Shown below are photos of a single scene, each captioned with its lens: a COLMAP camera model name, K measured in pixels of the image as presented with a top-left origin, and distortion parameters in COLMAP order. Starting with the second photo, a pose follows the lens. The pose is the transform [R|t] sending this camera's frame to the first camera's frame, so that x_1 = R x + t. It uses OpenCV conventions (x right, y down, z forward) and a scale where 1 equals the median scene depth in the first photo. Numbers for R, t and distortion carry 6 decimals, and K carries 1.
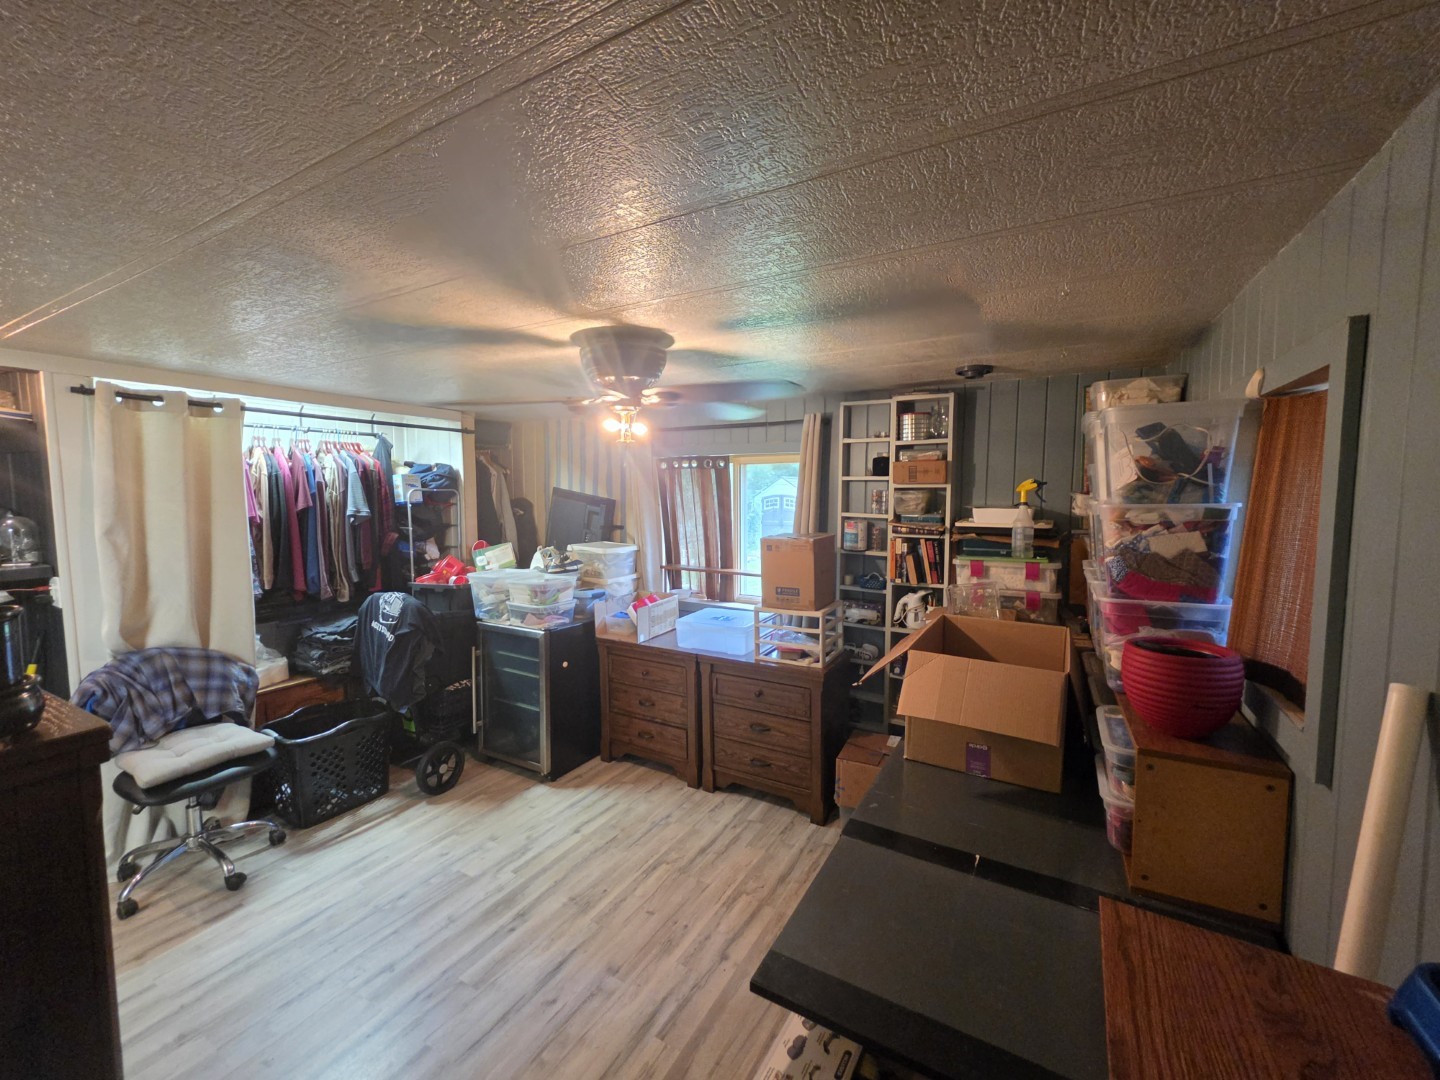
lens RADIAL K [[584.3, 0, 720.6], [0, 584.3, 529.8], [0, 0, 1]] dist [0.000693, 0.000013]
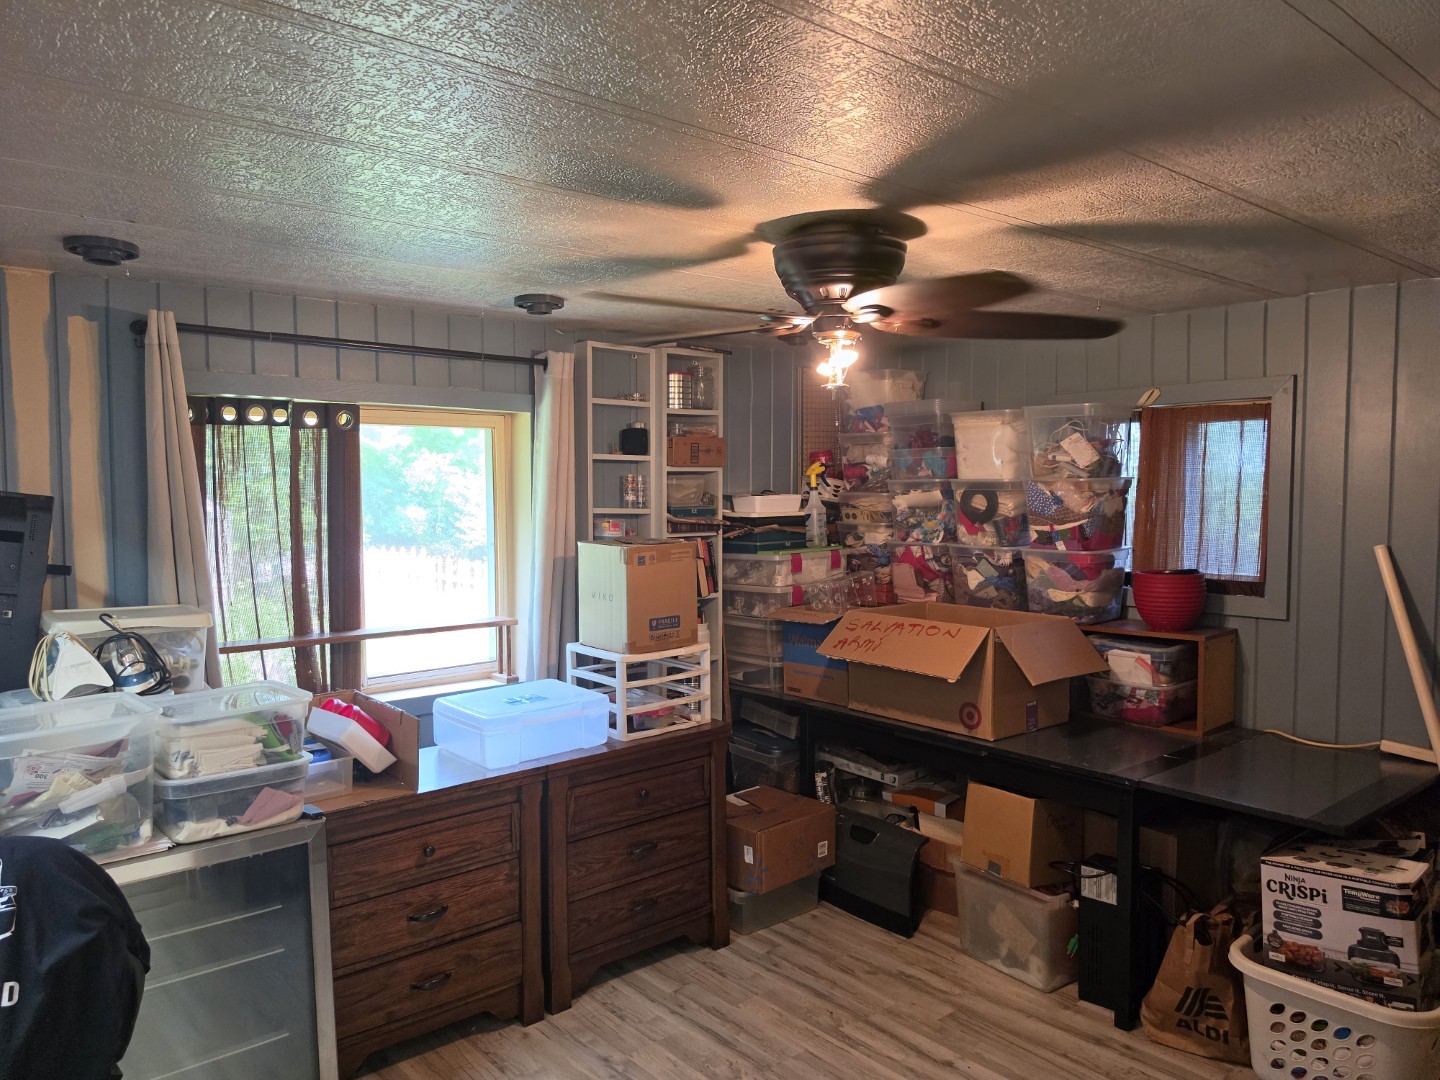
lens RADIAL K [[997.7, 0, 719.0], [0, 997.7, 547.6], [0, 0, 1]] dist [0.040779, -0.000030]
pose [[0.342124, -0.054409, 0.938078, -0.889611], [0.073427, 0.996818, 0.031036, -0.009982], [-0.936782, 0.058262, 0.345030, 0.530659]]
